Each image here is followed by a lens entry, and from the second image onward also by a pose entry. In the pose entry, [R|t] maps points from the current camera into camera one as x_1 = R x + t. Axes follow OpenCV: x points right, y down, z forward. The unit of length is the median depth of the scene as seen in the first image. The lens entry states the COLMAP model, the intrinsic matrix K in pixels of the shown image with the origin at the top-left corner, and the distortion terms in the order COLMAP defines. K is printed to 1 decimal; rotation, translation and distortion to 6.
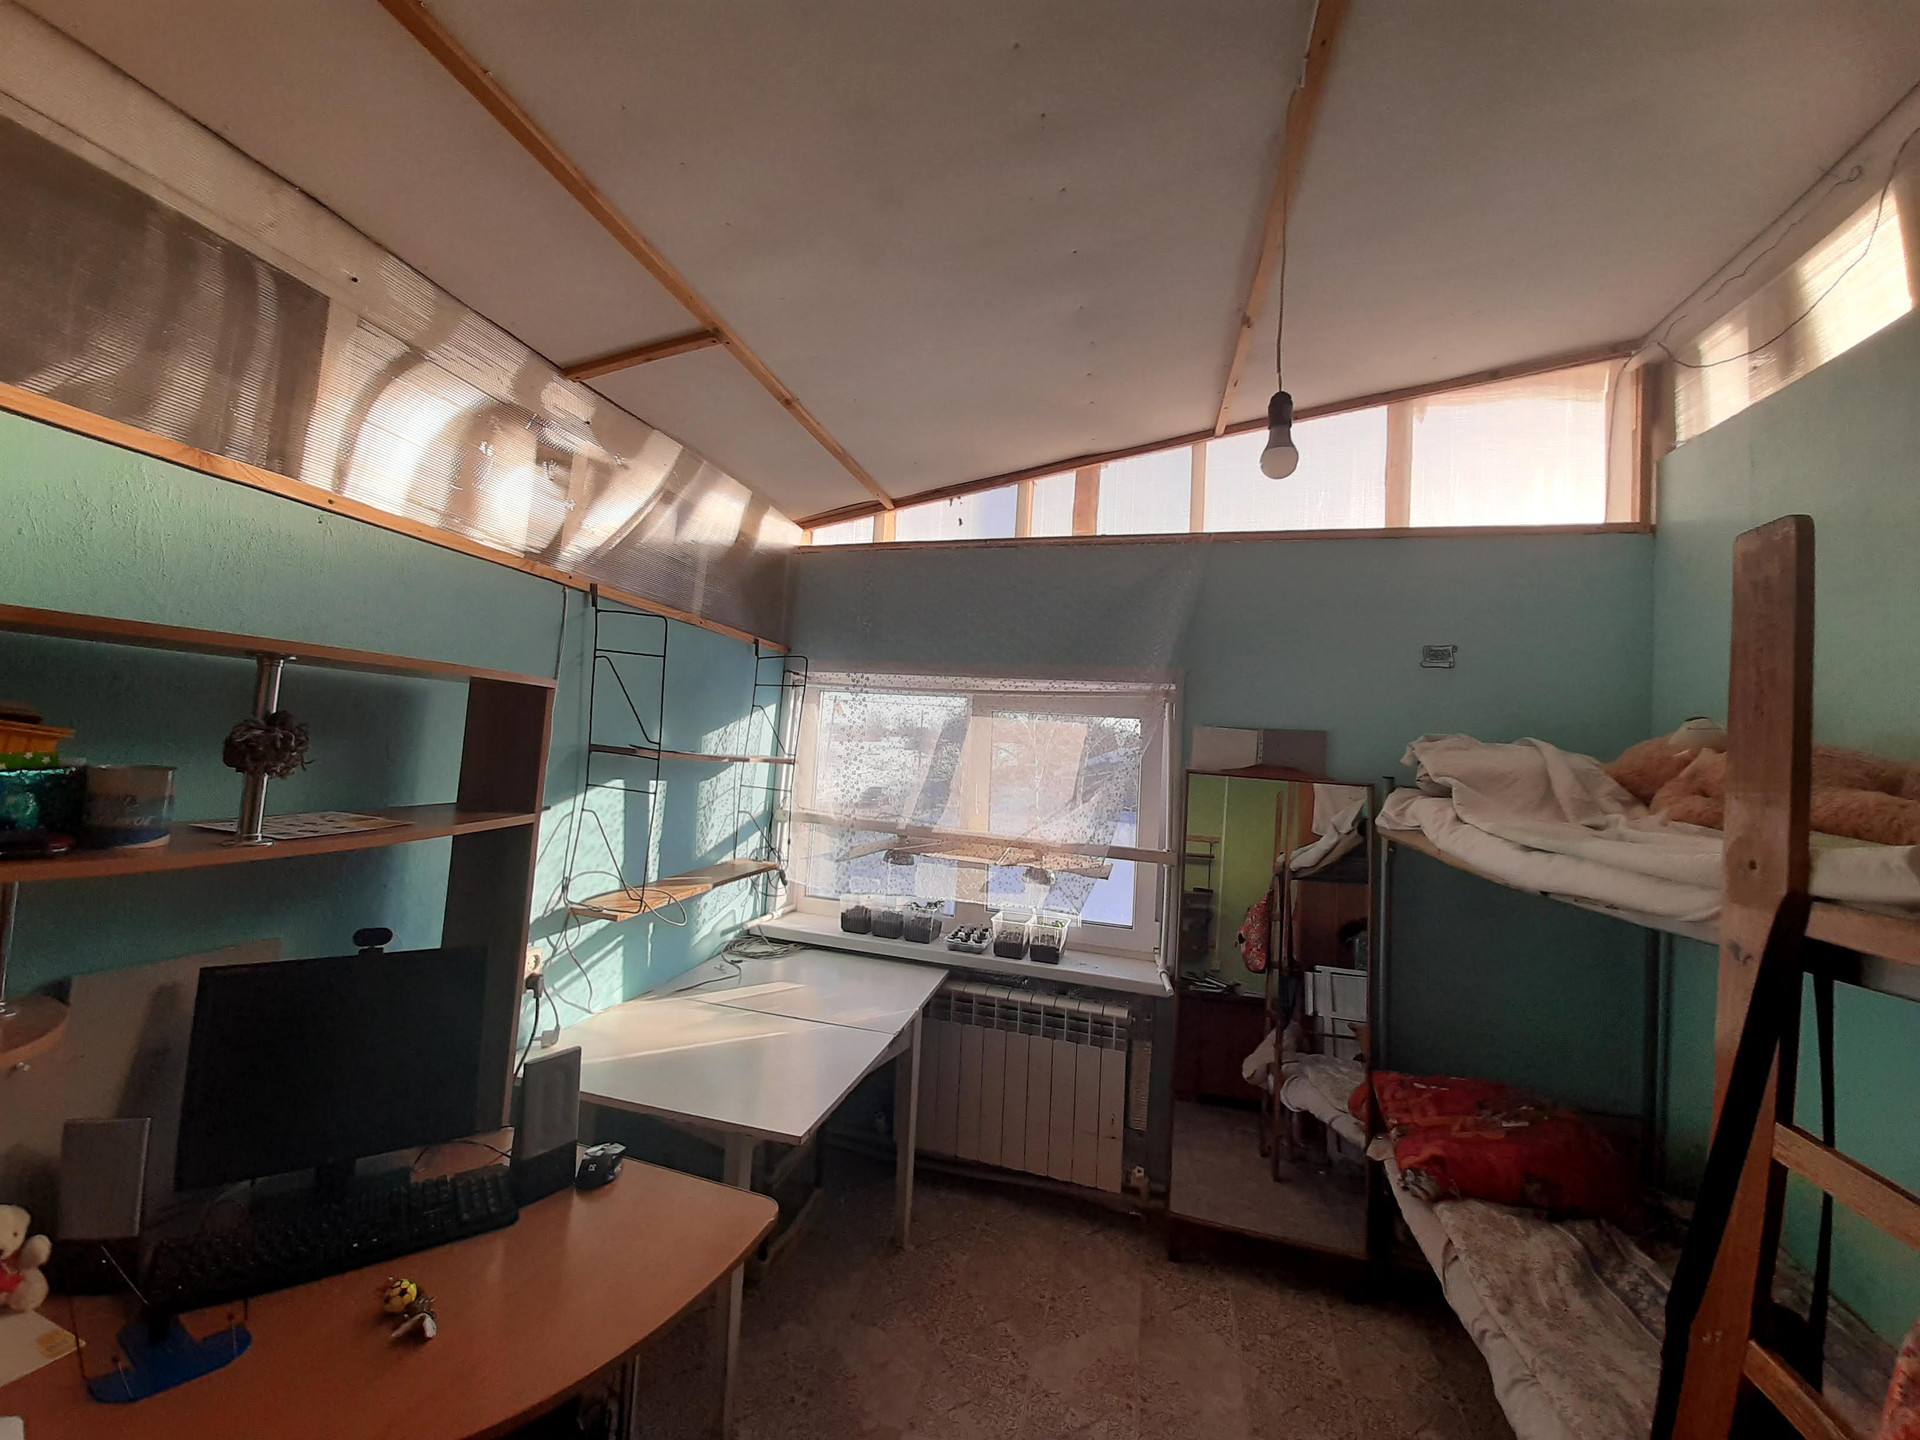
lens RADIAL K [[757.1, 0, 937.3], [0, 757.1, 694.6], [0, 0, 1]] dist [0.008508, -0.010242]
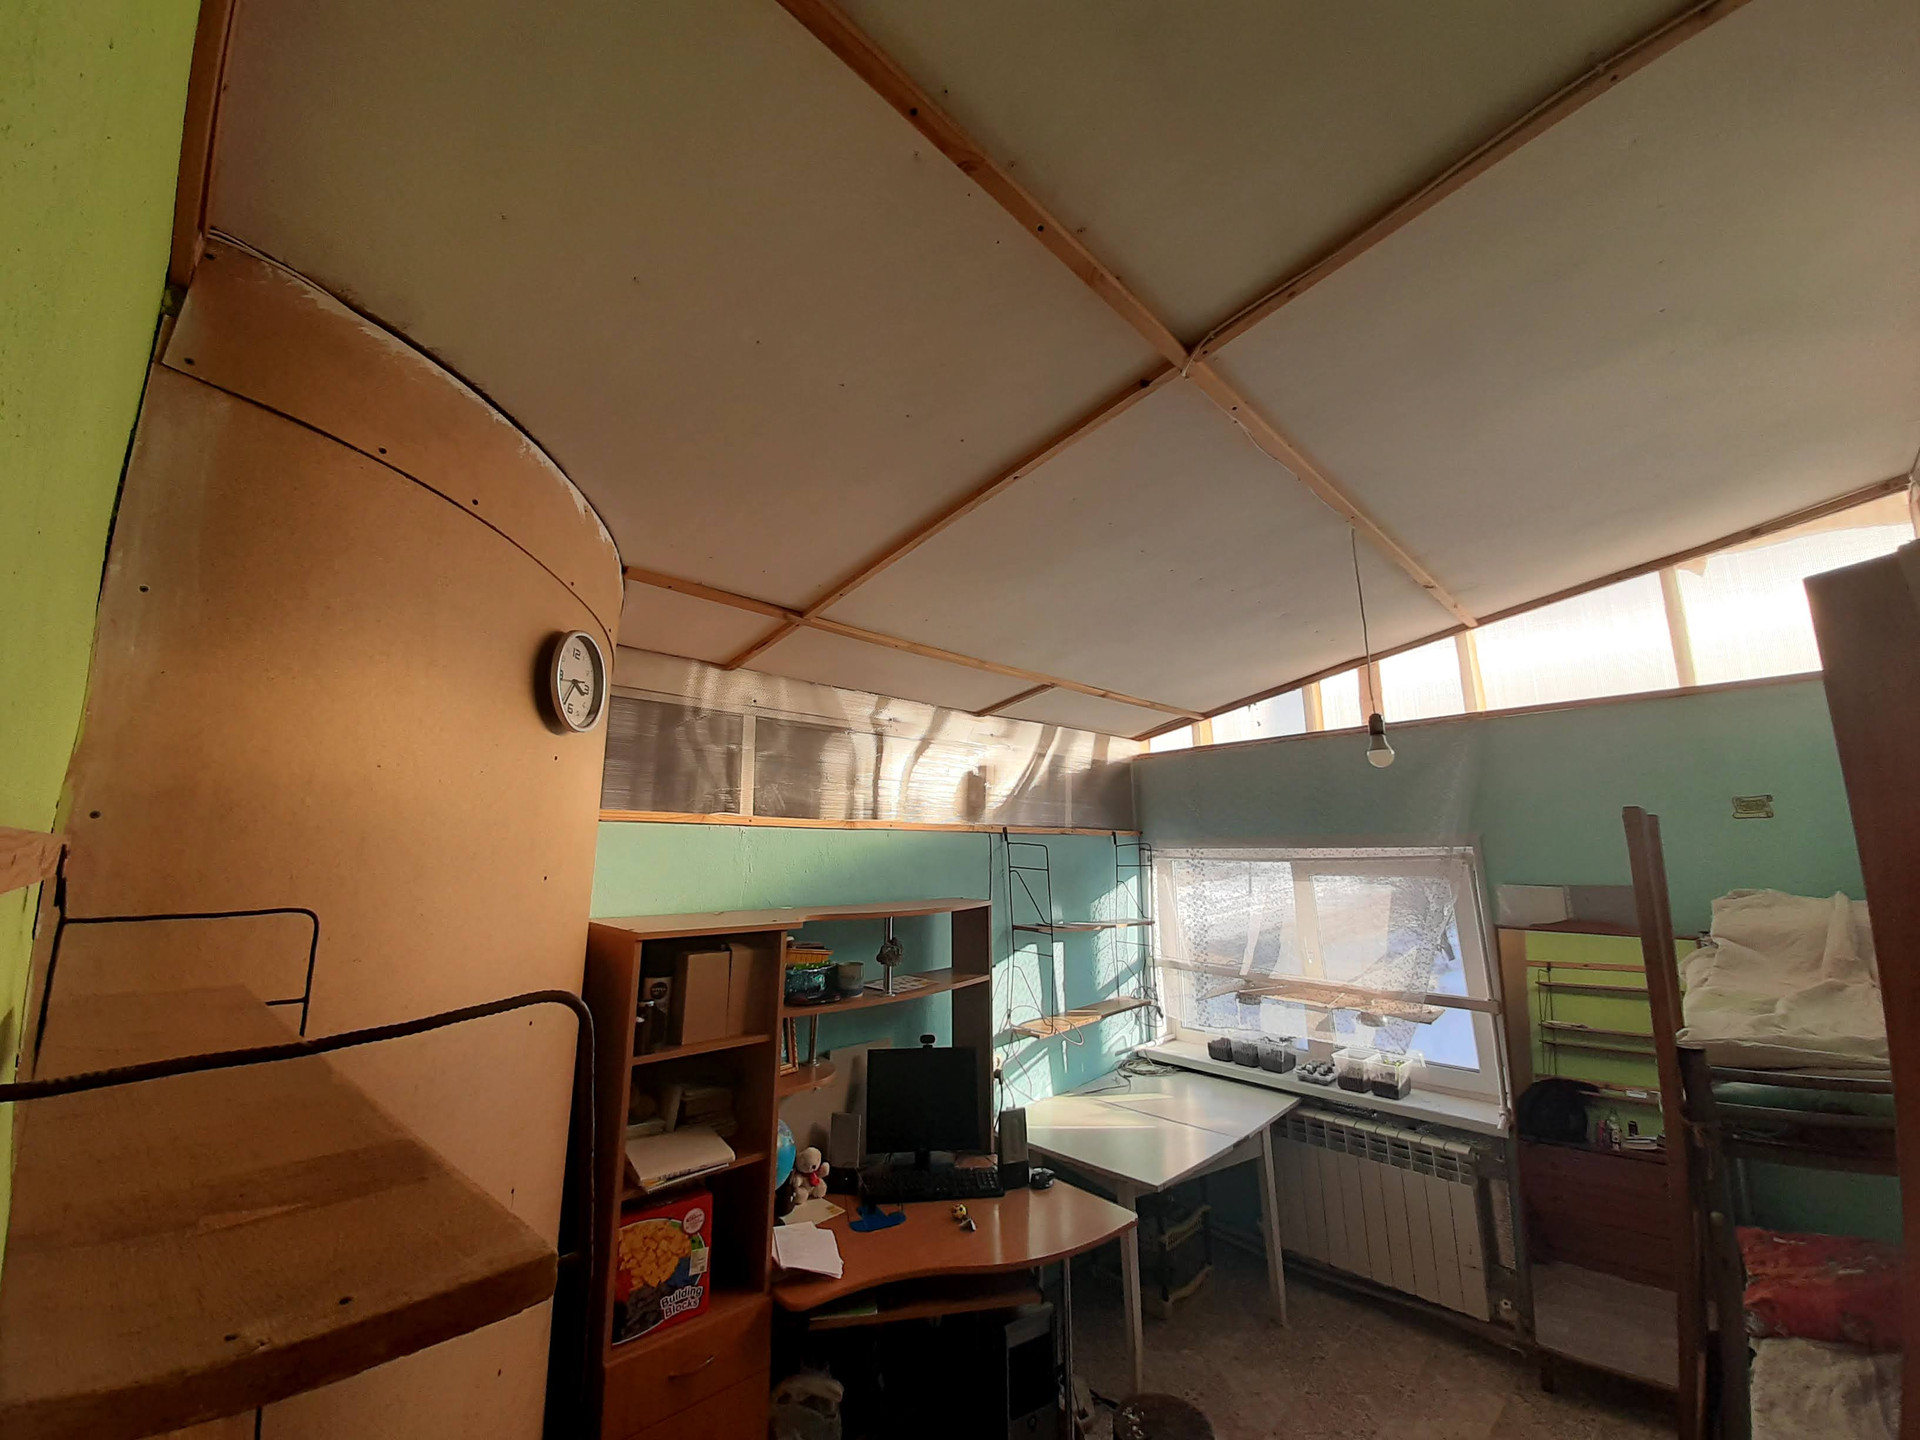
lens RADIAL K [[757.1, 0, 937.3], [0, 757.1, 694.6], [0, 0, 1]] dist [0.008508, -0.010242]
pose [[0.860444, -0.162532, -0.482928, 0.216027], [0.090176, 0.981375, -0.169618, -0.125164], [0.501502, 0.102398, 0.859075, -0.429282]]
